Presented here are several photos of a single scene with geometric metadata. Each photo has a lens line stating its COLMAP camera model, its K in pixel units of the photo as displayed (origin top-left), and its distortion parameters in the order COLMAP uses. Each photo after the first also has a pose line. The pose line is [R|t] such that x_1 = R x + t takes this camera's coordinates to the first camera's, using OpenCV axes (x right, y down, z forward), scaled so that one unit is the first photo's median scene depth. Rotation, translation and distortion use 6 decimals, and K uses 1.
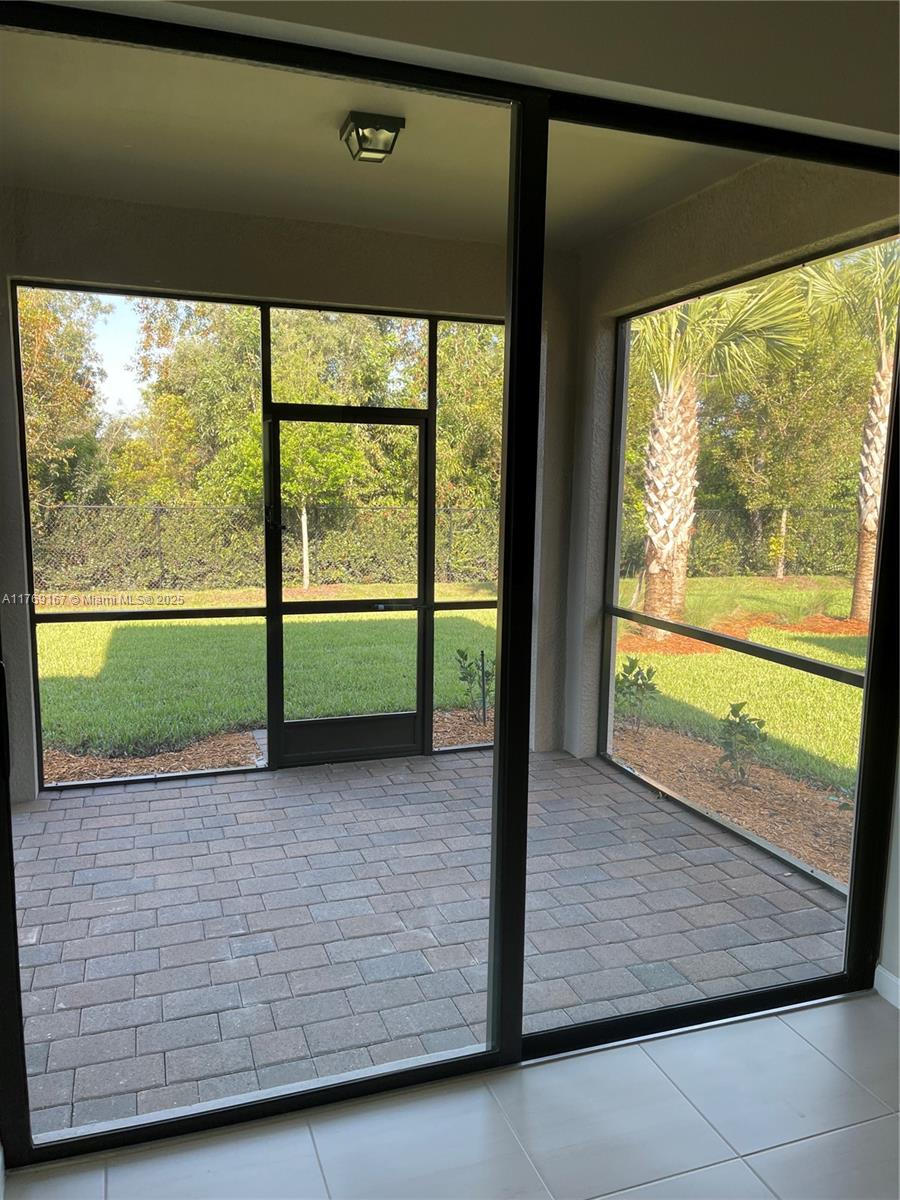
lens RADIAL K [[900.1, 0, 443.7], [0, 900.1, 610.2], [0, 0, 1]] dist [0.016662, 0.004609]
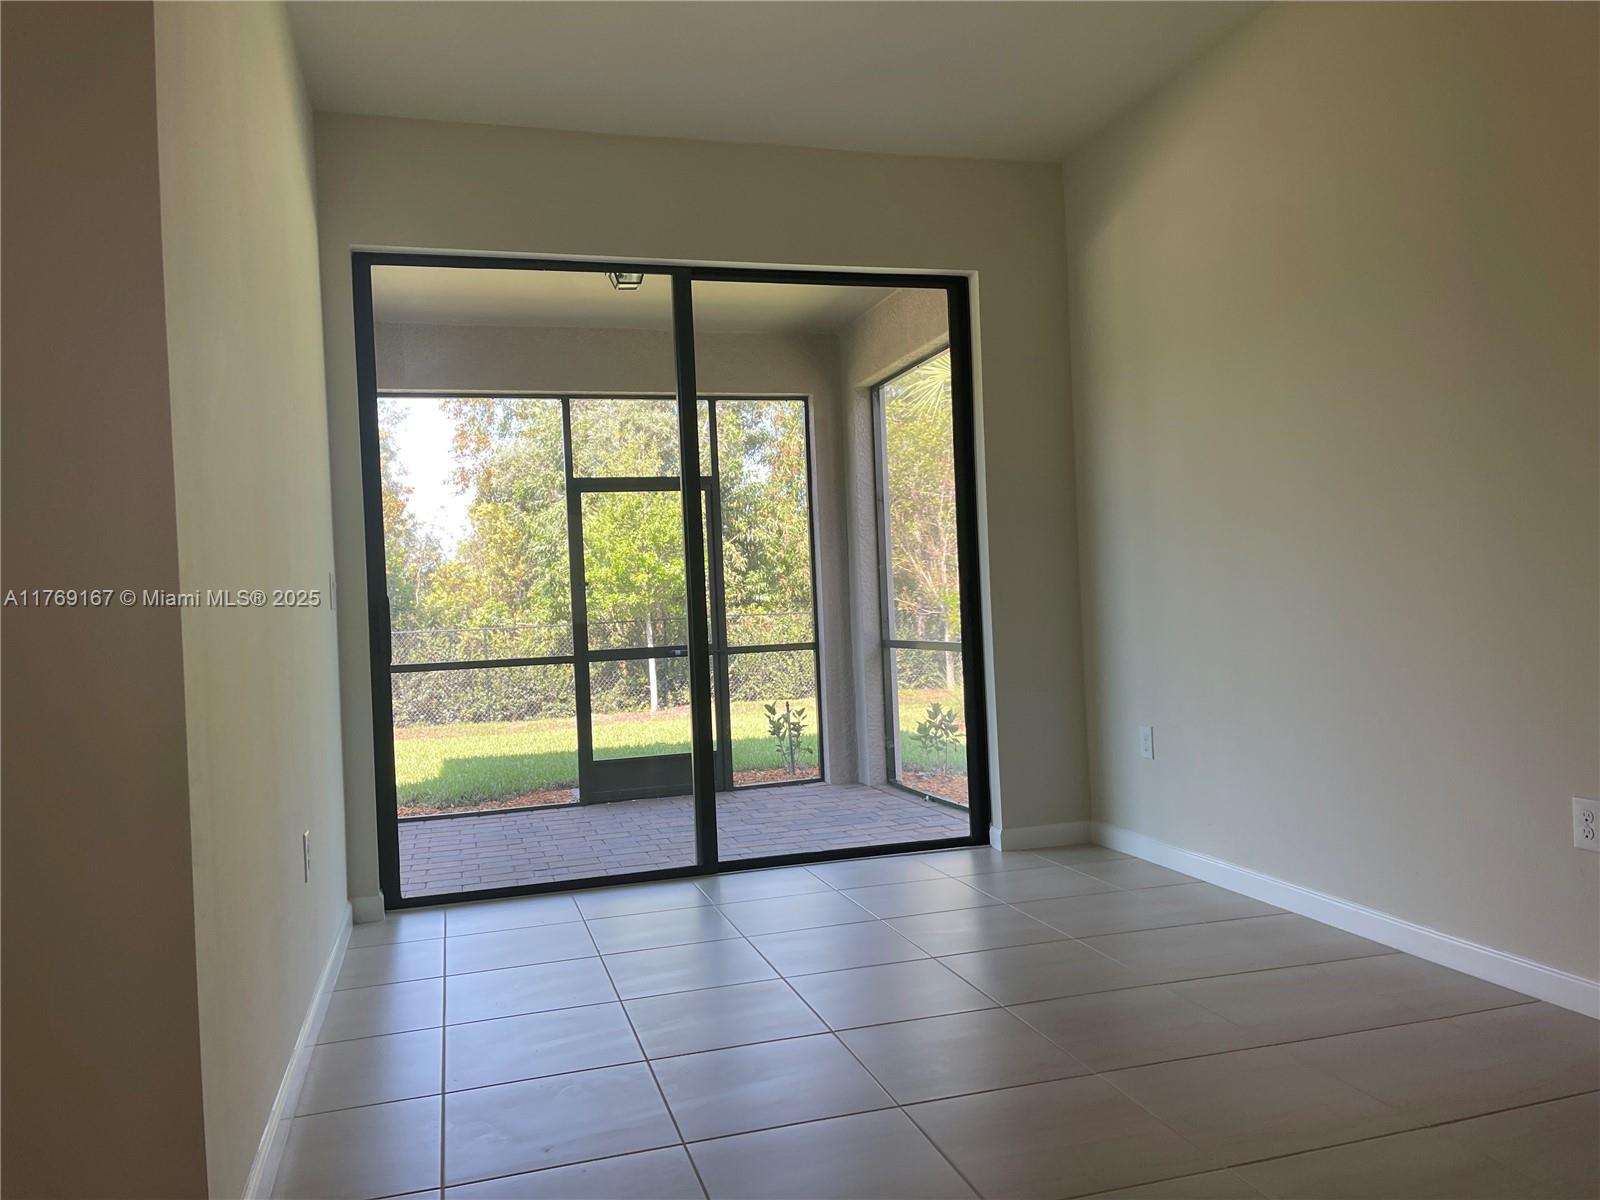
lens RADIAL K [[1200.1, 0, 806.8], [0, 1200.1, 593.2], [0, 0, 1]] dist [0.016662, 0.004609]
pose [[0.997015, -0.064526, -0.042403, 0.160485], [0.057009, 0.985575, -0.159349, 0.173722], [0.052074, 0.156456, 0.986311, -0.472728]]
